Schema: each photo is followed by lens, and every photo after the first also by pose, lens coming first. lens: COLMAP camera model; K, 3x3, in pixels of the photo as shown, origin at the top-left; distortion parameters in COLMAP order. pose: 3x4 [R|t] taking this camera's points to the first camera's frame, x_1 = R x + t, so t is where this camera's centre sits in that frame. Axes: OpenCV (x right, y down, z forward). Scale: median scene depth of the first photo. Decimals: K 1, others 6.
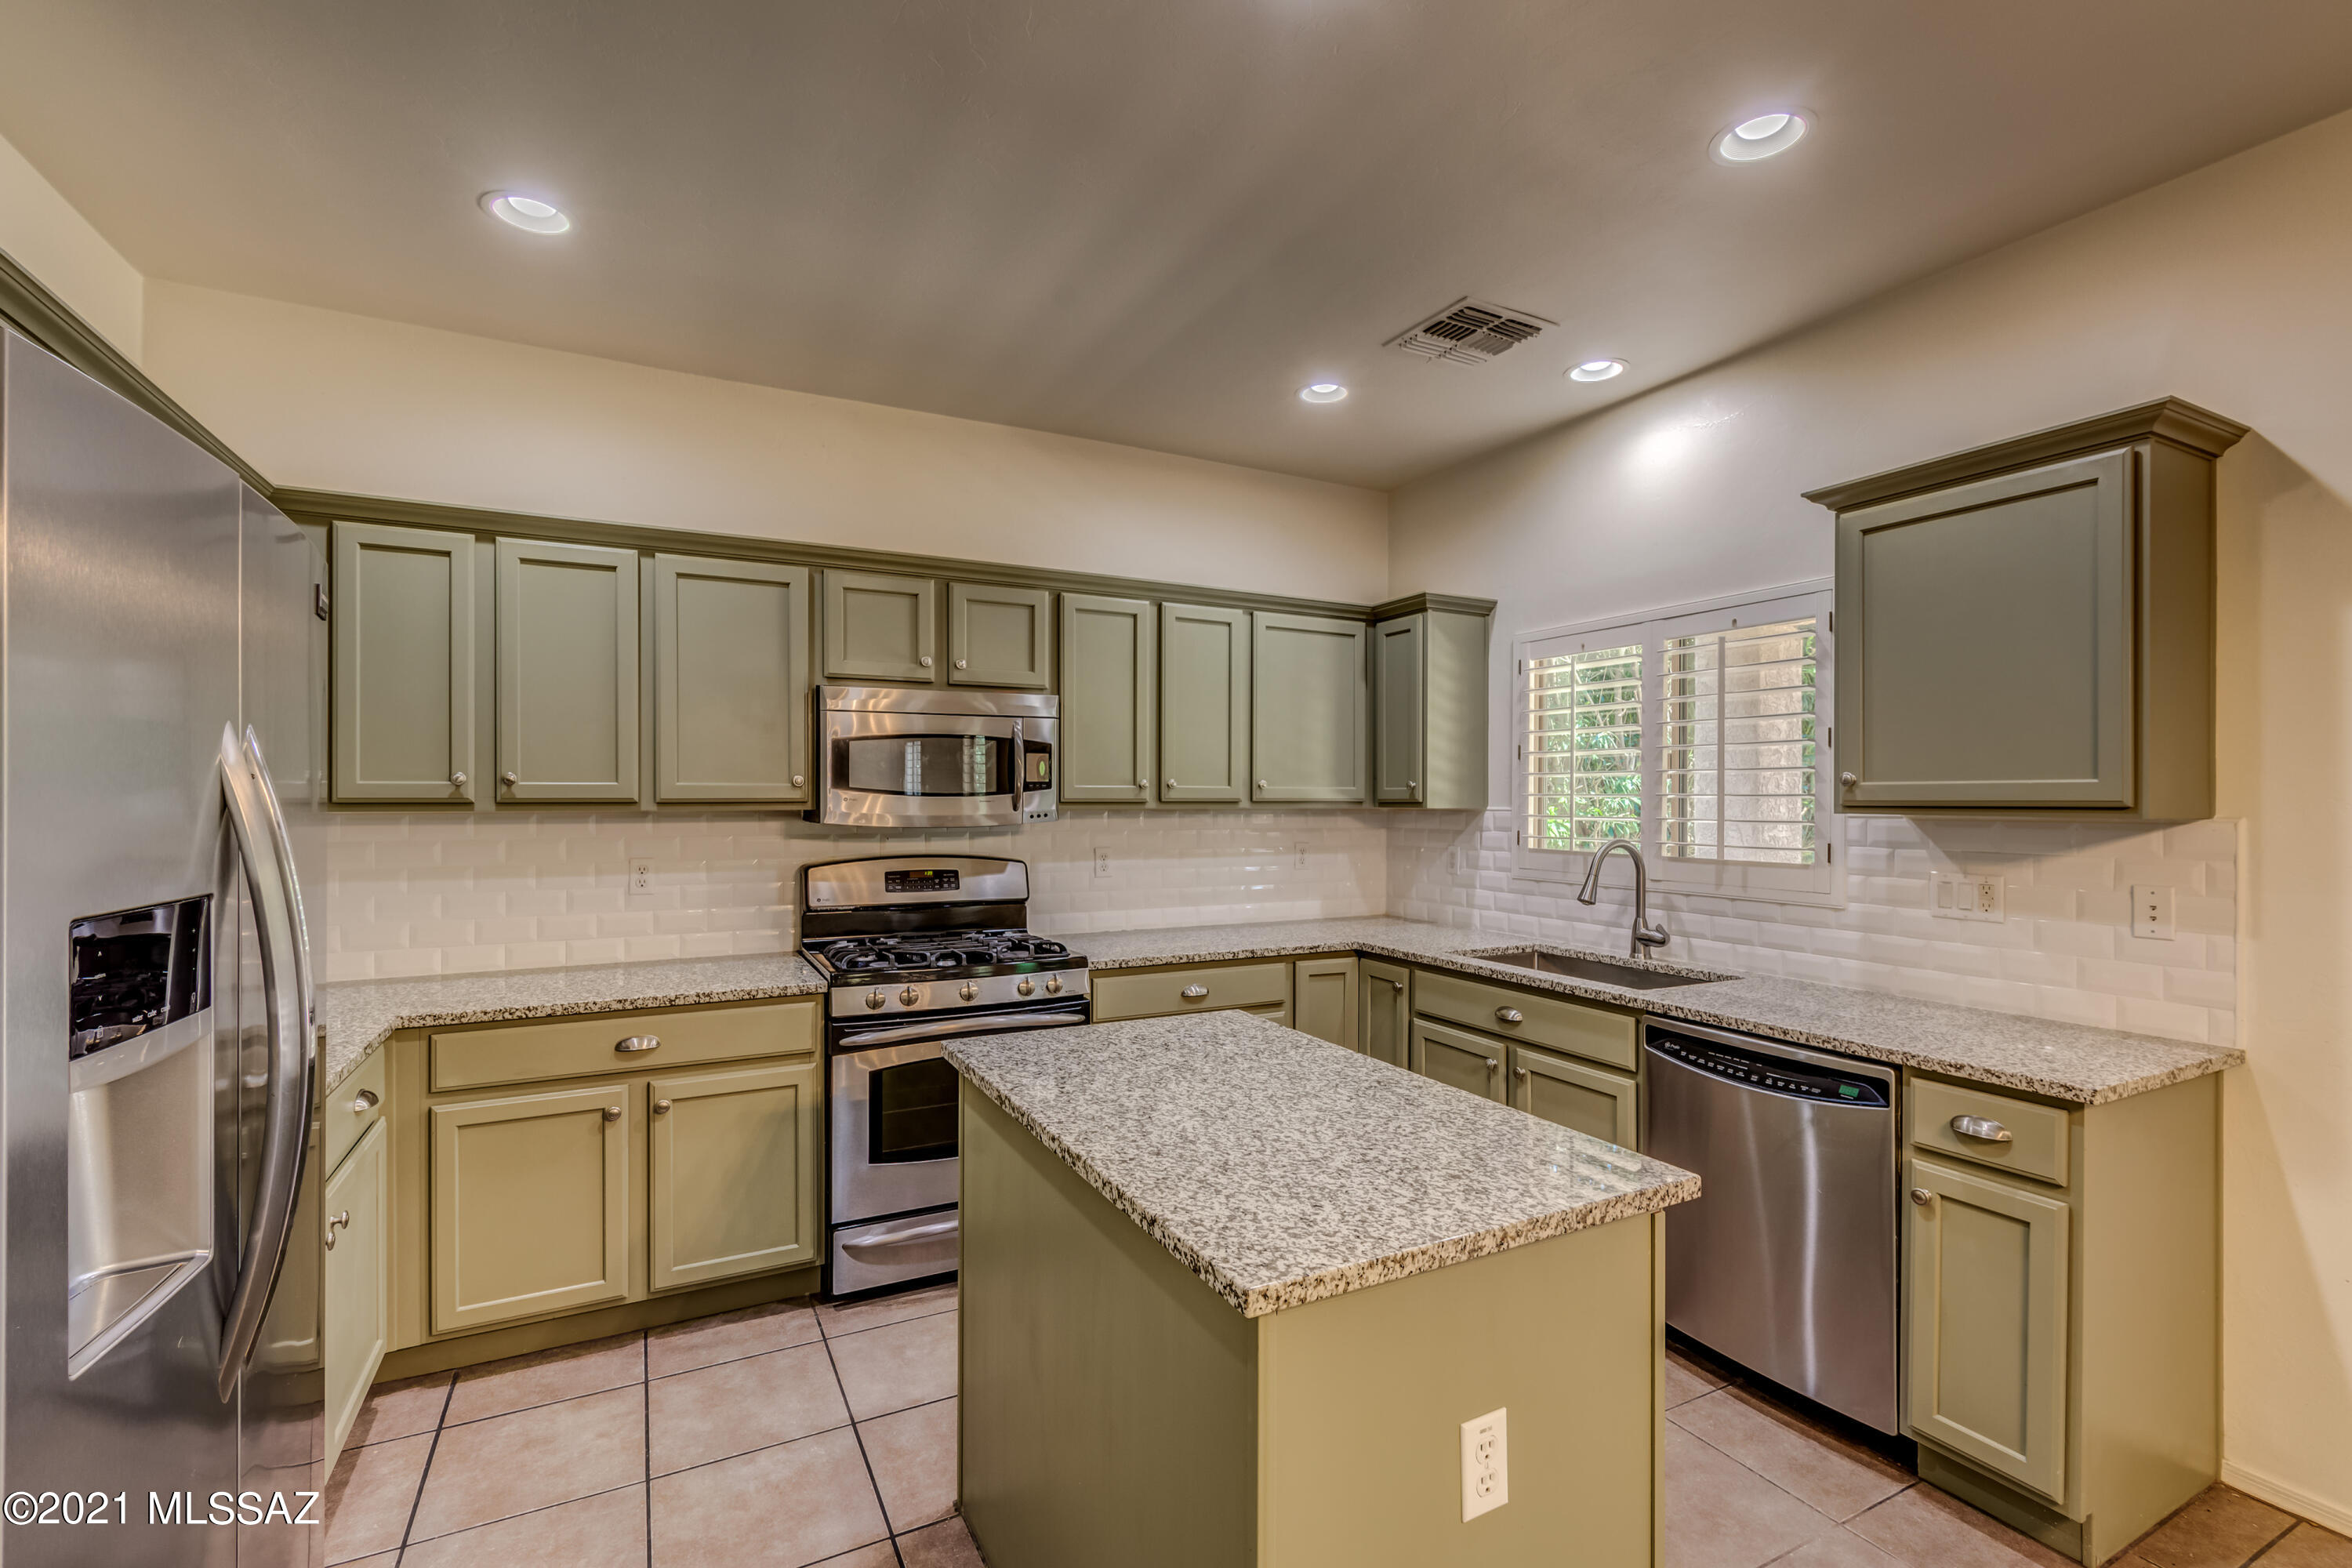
lens RADIAL K [[1048.5, 0, 1189.2], [0, 1048.5, 794.8], [0, 0, 1]] dist [0.000368, 0.000321]
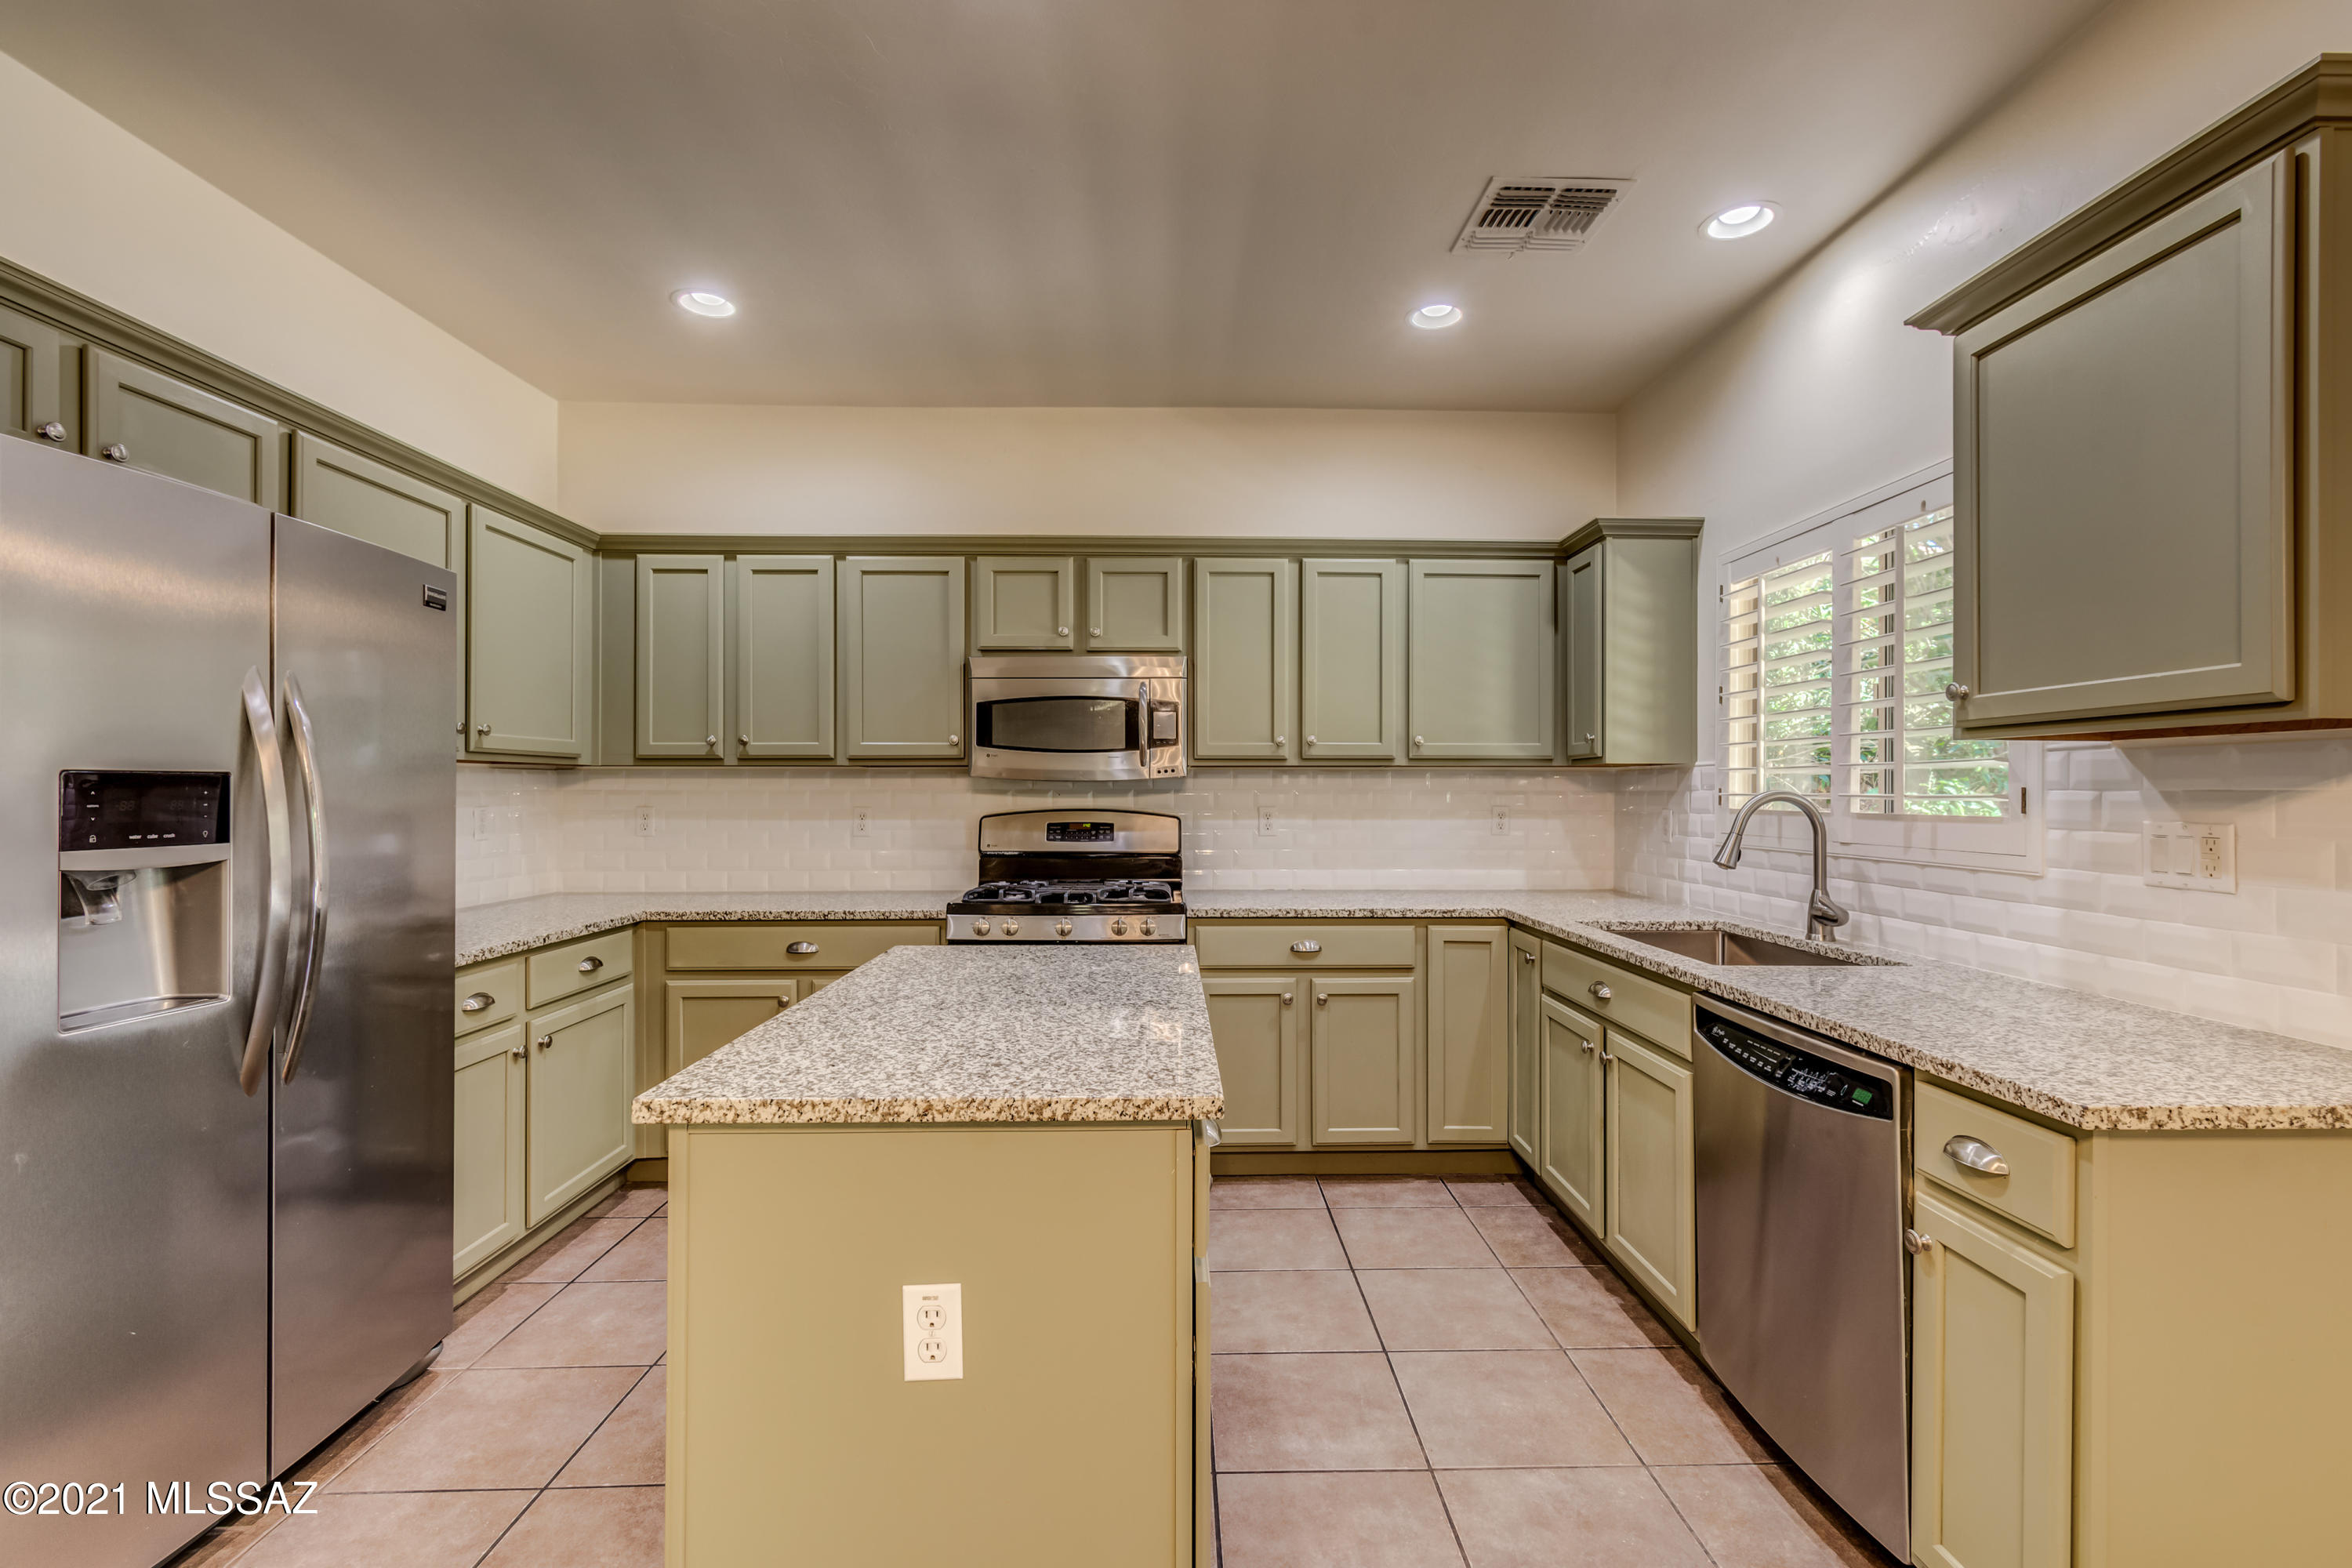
lens RADIAL K [[1043.0, 0, 1191.0], [0, 1043.0, 786.0], [0, 0, 1]] dist [-0.000798, 0.000283]
pose [[0.896480, -0.003902, -0.443066, 0.376363], [0.002237, 0.999988, -0.004281, 0.043189], [0.443078, 0.002846, 0.896479, 0.077685]]
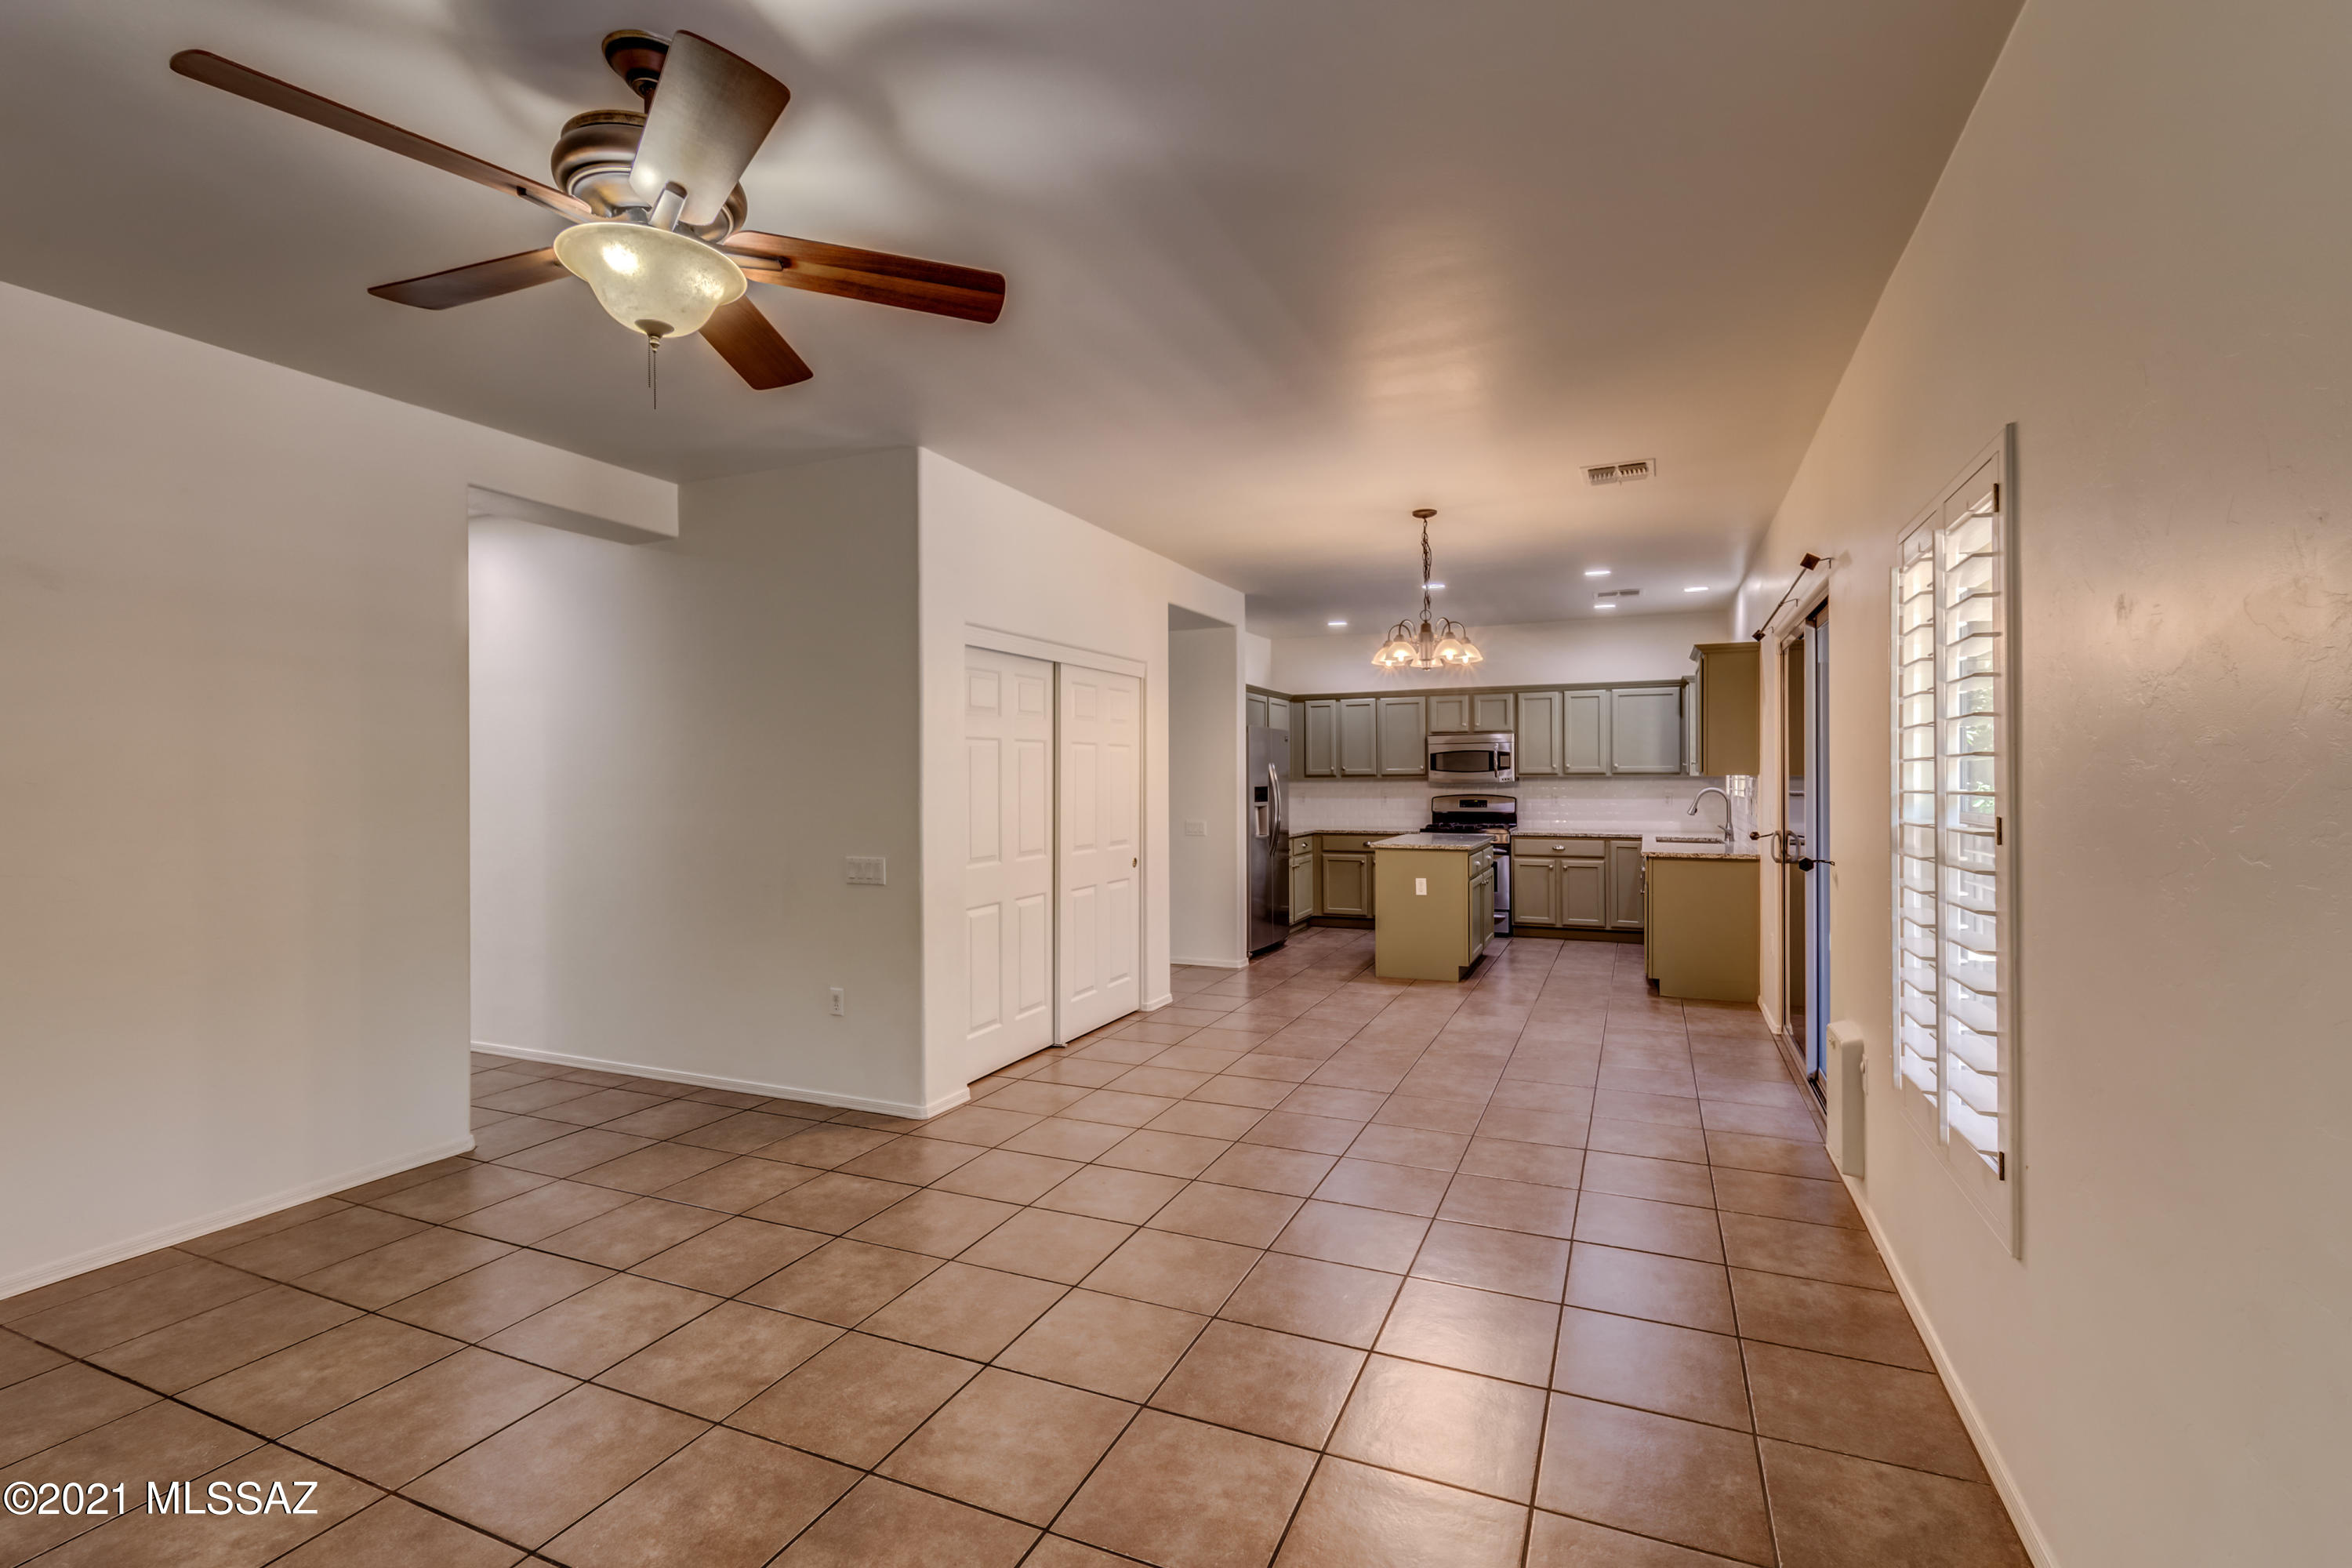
lens RADIAL K [[1040.2, 0, 1192.3], [0, 1040.2, 774.1], [0, 0, 1]] dist [-0.001039, 0.000302]
pose [[0.626261, -0.009872, -0.779551, 1.552611], [0.008201, 0.999948, -0.006075, 0.017571], [0.779570, -0.002588, 0.626309, -1.397145]]
